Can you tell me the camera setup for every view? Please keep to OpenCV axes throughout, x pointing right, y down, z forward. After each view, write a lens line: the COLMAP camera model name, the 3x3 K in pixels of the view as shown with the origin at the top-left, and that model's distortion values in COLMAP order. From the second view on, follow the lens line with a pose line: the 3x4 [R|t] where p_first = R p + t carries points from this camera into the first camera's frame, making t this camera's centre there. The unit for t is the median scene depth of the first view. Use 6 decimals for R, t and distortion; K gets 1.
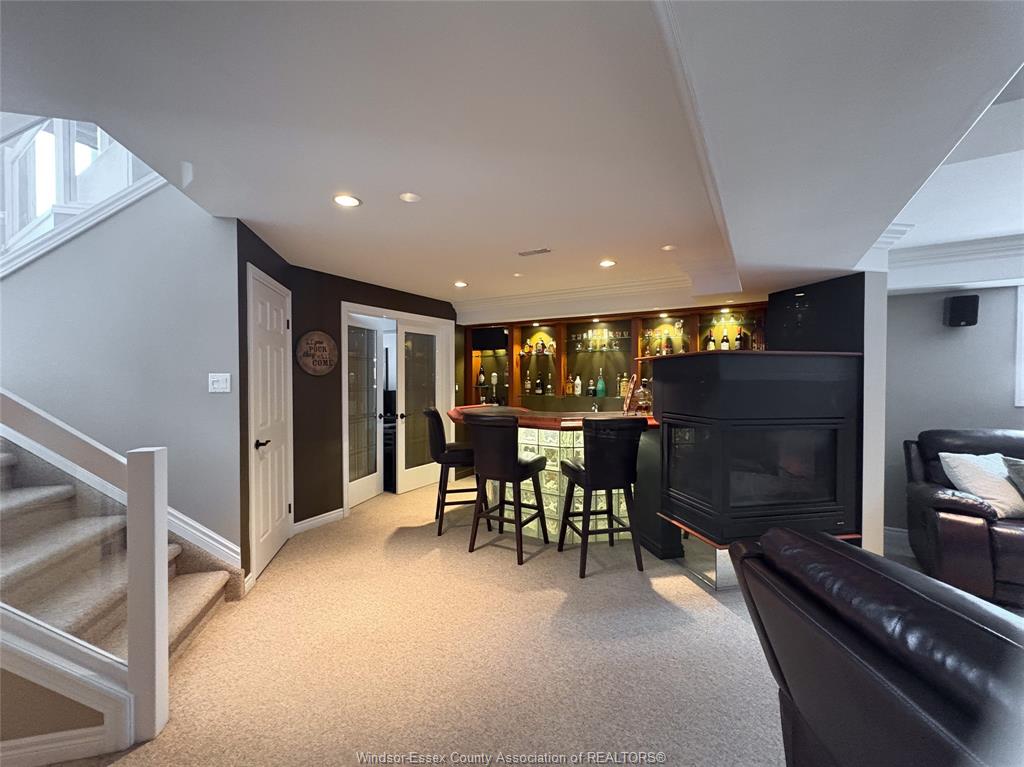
lens RADIAL K [[413.6, 0, 510.5], [0, 413.6, 384.7], [0, 0, 1]] dist [-0.001274, -0.000124]
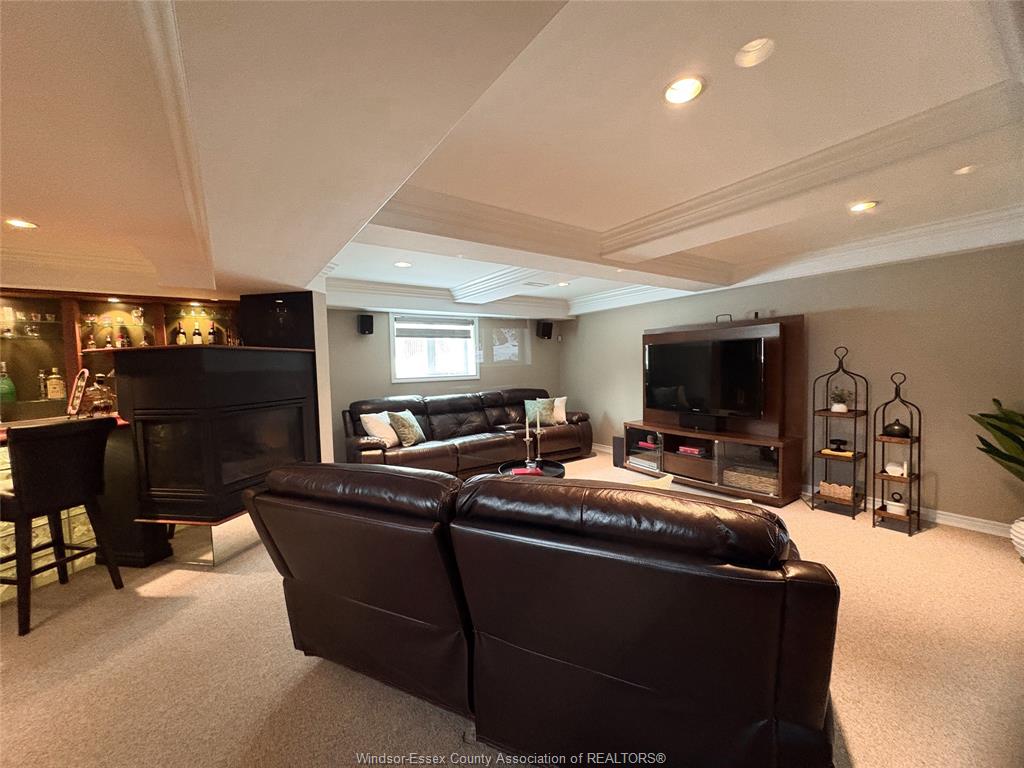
lens RADIAL K [[402.4, 0, 512.0], [0, 402.4, 384.0], [0, 0, 1]] dist [-0.000199, 0.000103]
pose [[0.395615, -0.055860, 0.916716, -0.106626], [0.039843, 0.998253, 0.043634, 0.003530], [-0.917552, 0.019262, 0.397149, -0.116765]]
